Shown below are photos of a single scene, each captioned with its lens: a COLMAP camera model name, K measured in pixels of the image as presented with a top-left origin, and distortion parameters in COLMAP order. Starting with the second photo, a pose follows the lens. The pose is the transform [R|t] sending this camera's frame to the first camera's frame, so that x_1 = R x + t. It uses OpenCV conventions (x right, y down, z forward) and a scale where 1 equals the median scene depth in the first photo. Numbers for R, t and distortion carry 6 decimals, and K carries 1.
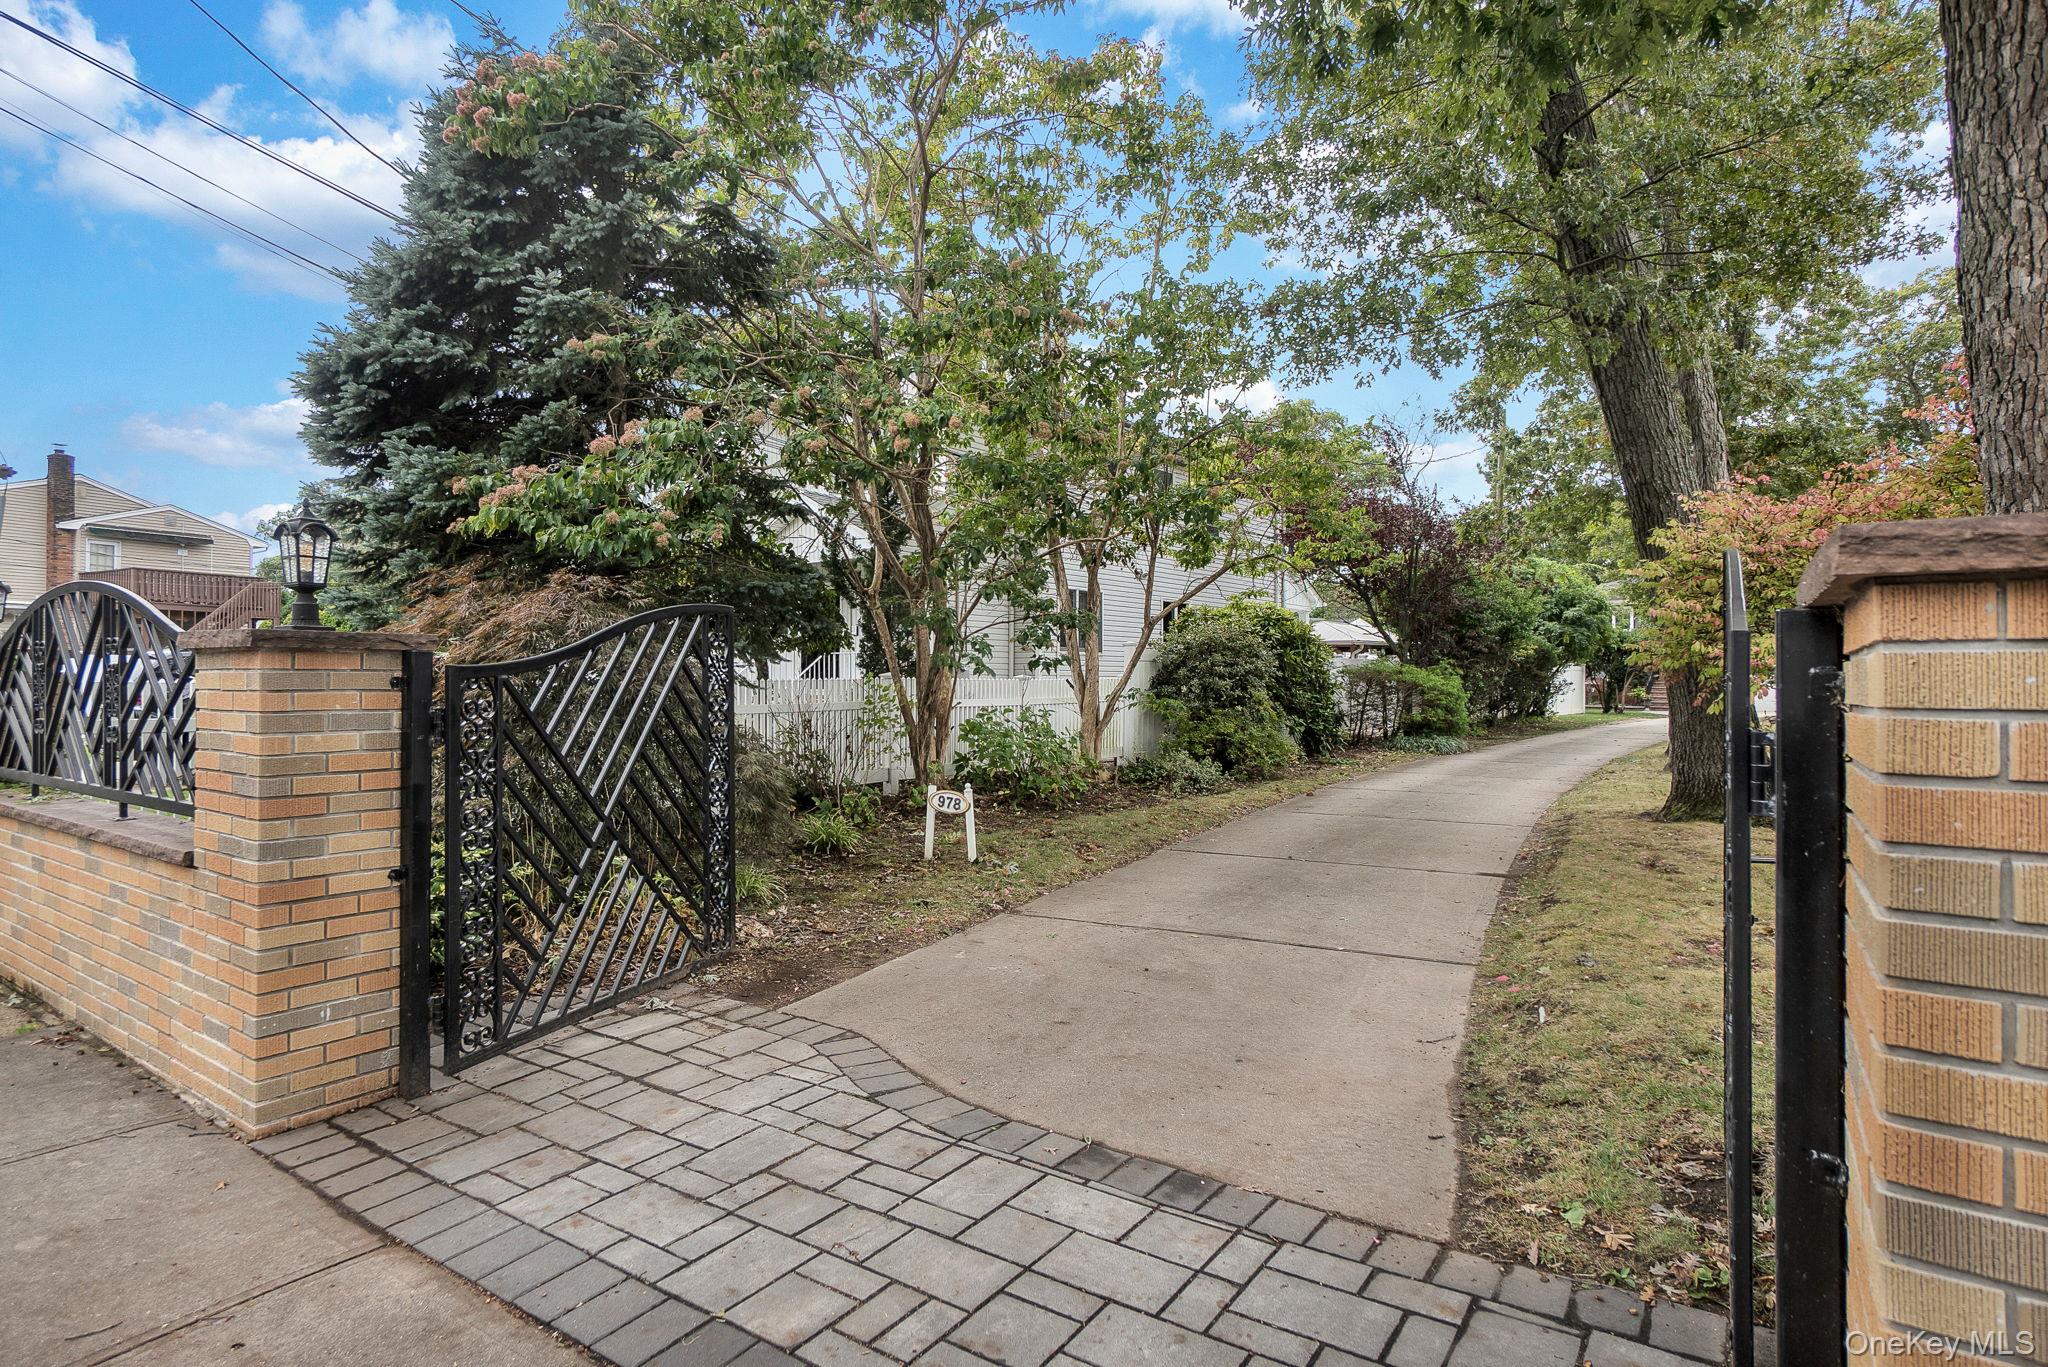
lens RADIAL K [[1017.2, 0, 1011.9], [0, 1017.2, 673.8], [0, 0, 1]] dist [-0.024821, 0.000801]
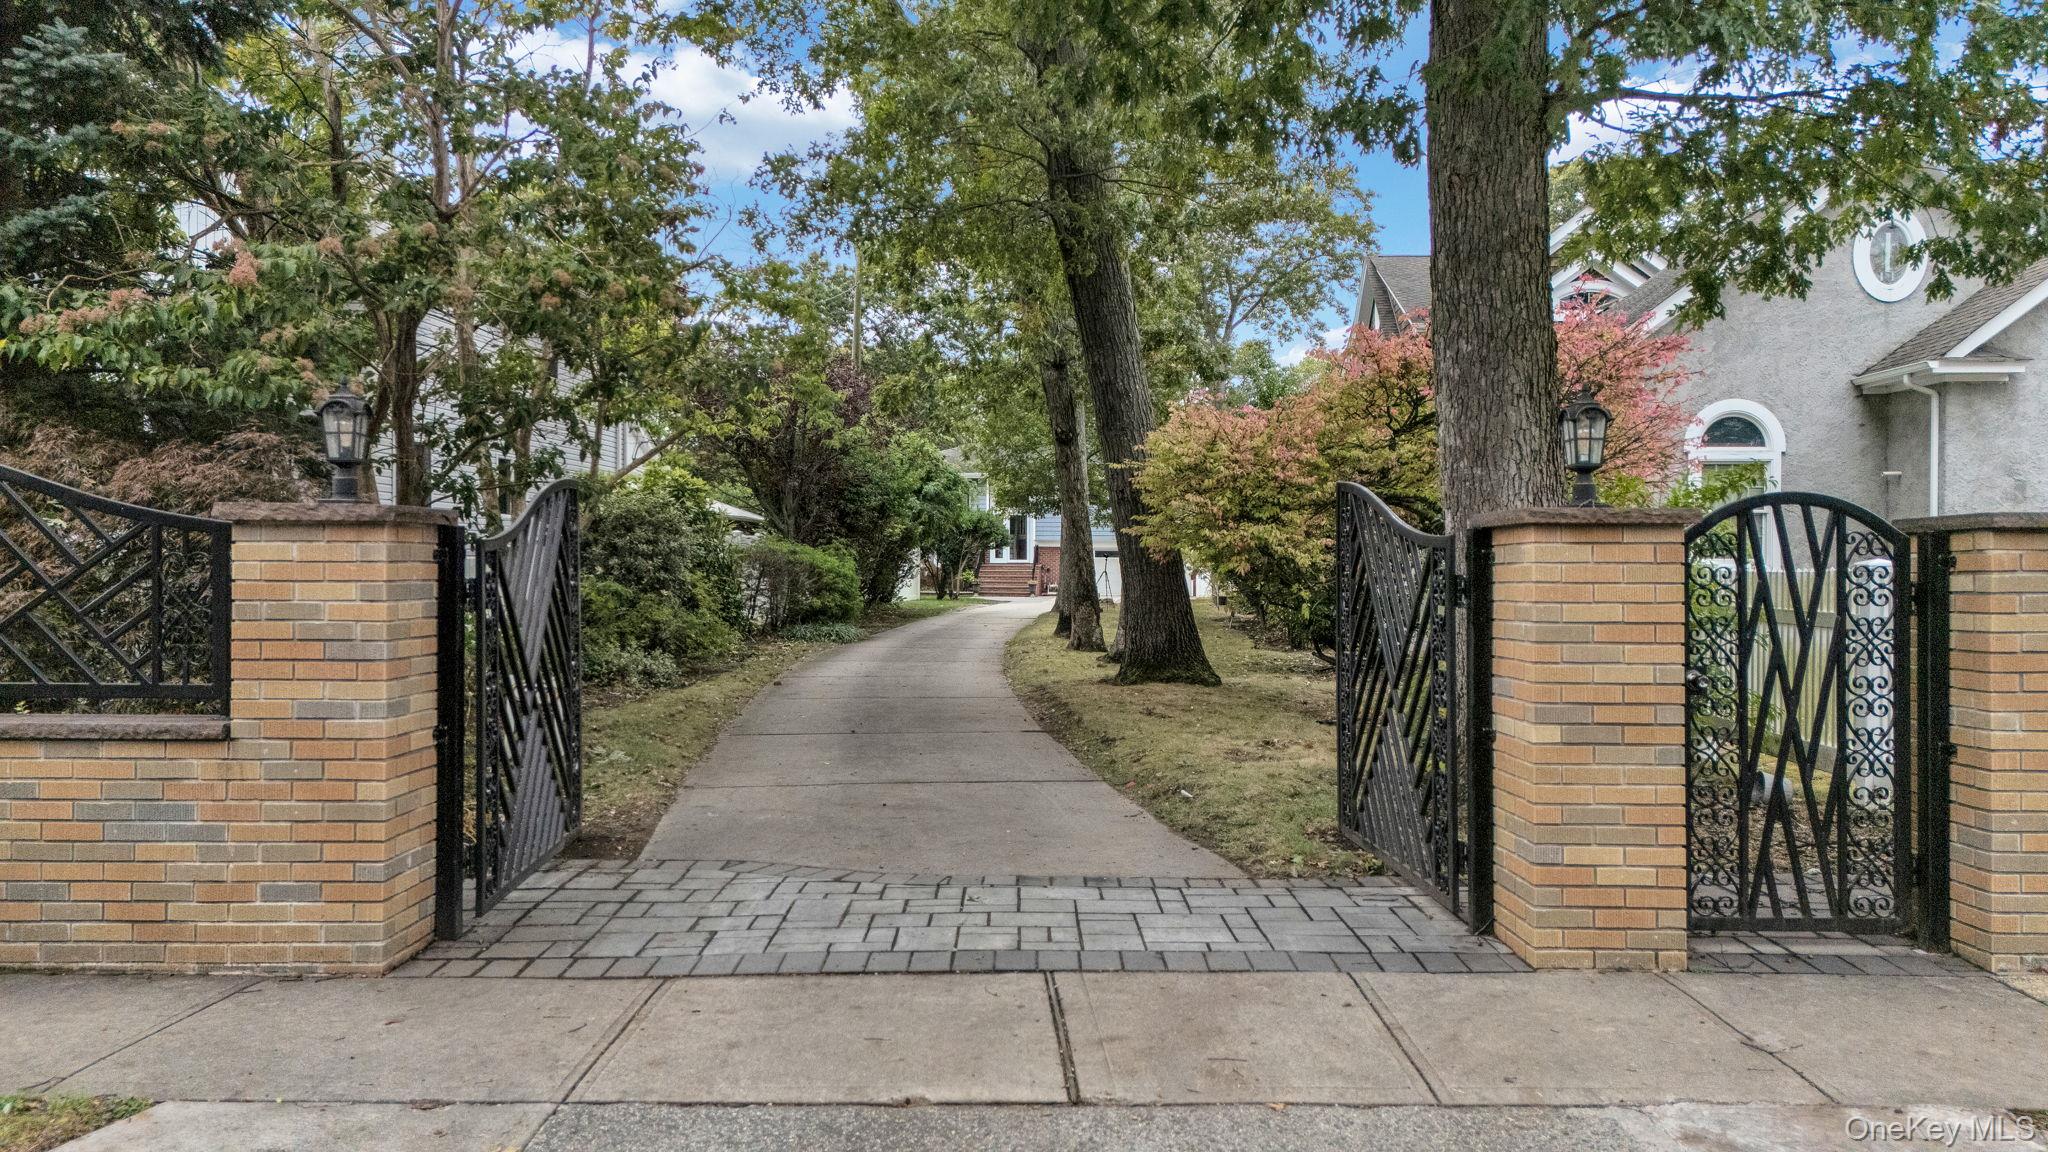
lens RADIAL K [[1300.6, 0, 1024.0], [0, 1300.6, 576.0], [0, 0, 1]] dist [-0.000433, 0.000028]
pose [[0.828045, -0.002488, 0.560656, -0.095377], [-0.007334, 0.999857, 0.015269, 0.000550], [-0.560613, -0.016755, 0.827908, -0.054951]]
